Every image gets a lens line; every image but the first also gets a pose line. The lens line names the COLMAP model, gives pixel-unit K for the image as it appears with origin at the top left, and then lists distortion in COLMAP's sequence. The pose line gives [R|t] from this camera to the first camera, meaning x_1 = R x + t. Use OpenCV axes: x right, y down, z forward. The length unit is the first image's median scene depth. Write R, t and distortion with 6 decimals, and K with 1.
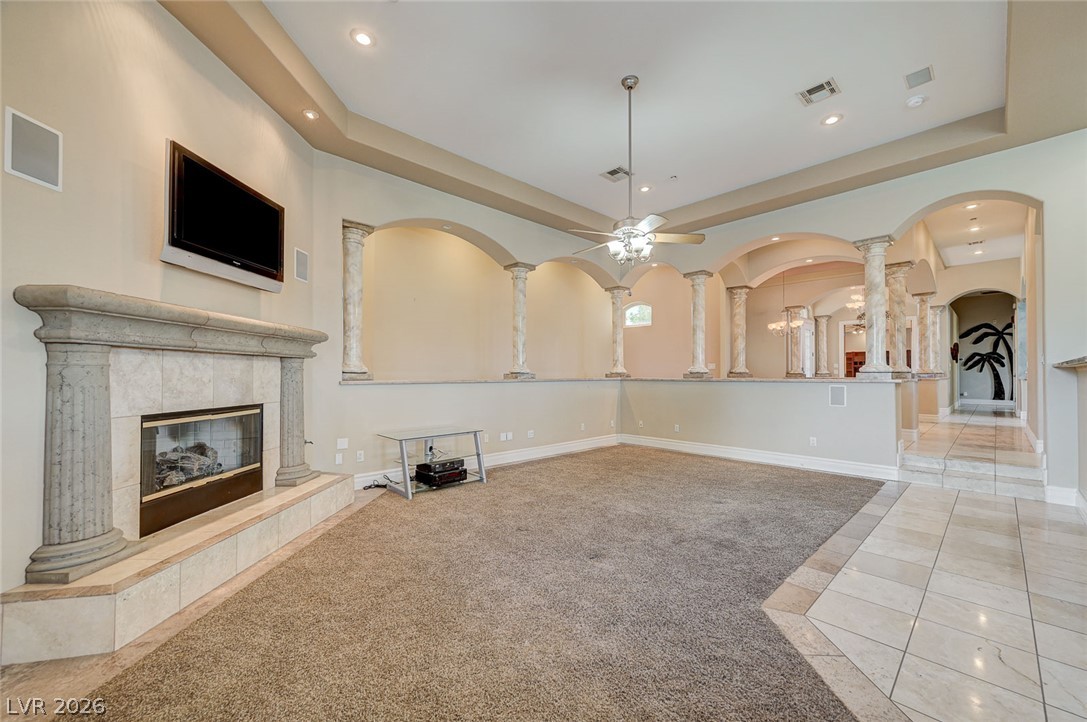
lens RADIAL K [[430.0, 0, 547.3], [0, 430.0, 366.9], [0, 0, 1]] dist [0.004632, 0.000041]
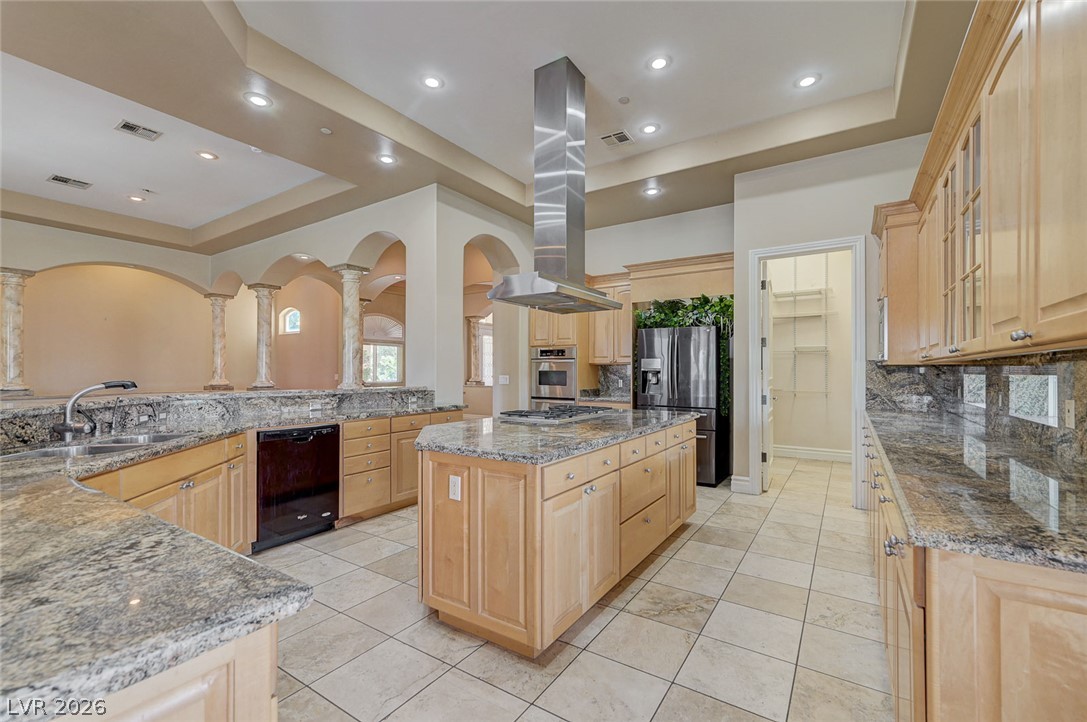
lens RADIAL K [[461.2, 0, 547.4], [0, 461.2, 365.4], [0, 0, 1]] dist [0.002276, 0.000182]
pose [[0.974970, 0.003314, 0.222310, 1.453934], [-0.004125, 0.999986, 0.003186, -0.080307], [-0.222296, -0.004024, 0.974971, -0.341471]]
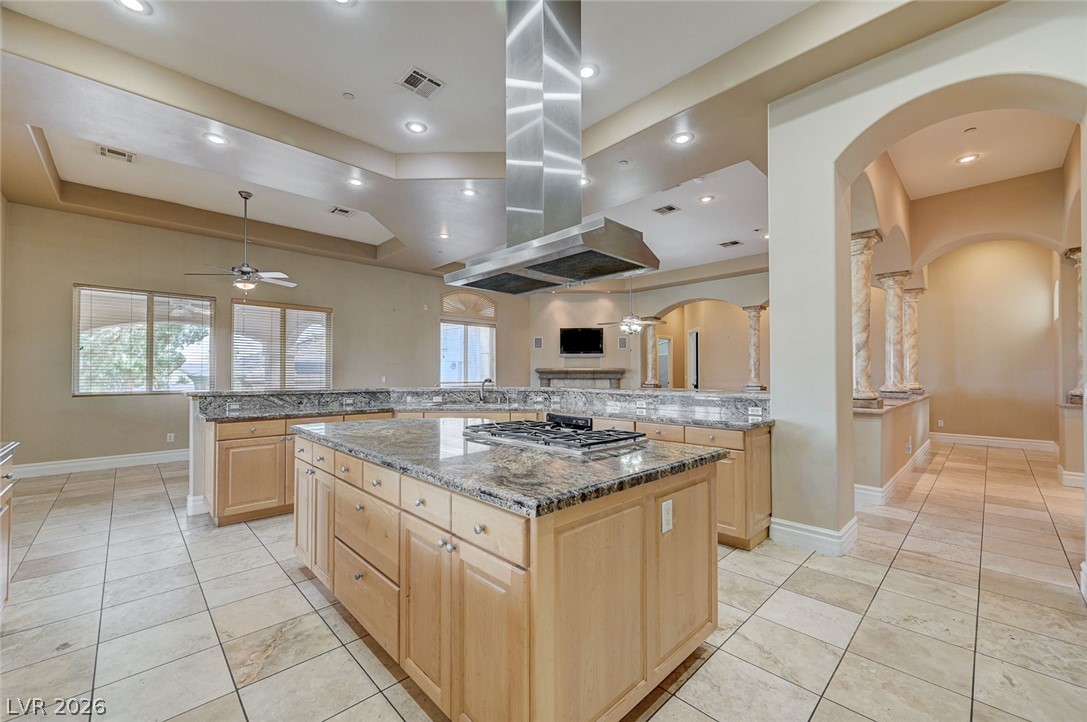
lens RADIAL K [[430.0, 0, 542.8], [0, 430.0, 366.4], [0, 0, 1]] dist [0.004632, 0.000041]
pose [[-0.001575, -0.018333, -0.999831, 2.318649], [0.017196, 0.999684, -0.018358, -0.062935], [0.999851, -0.017222, -0.001259, 0.597154]]
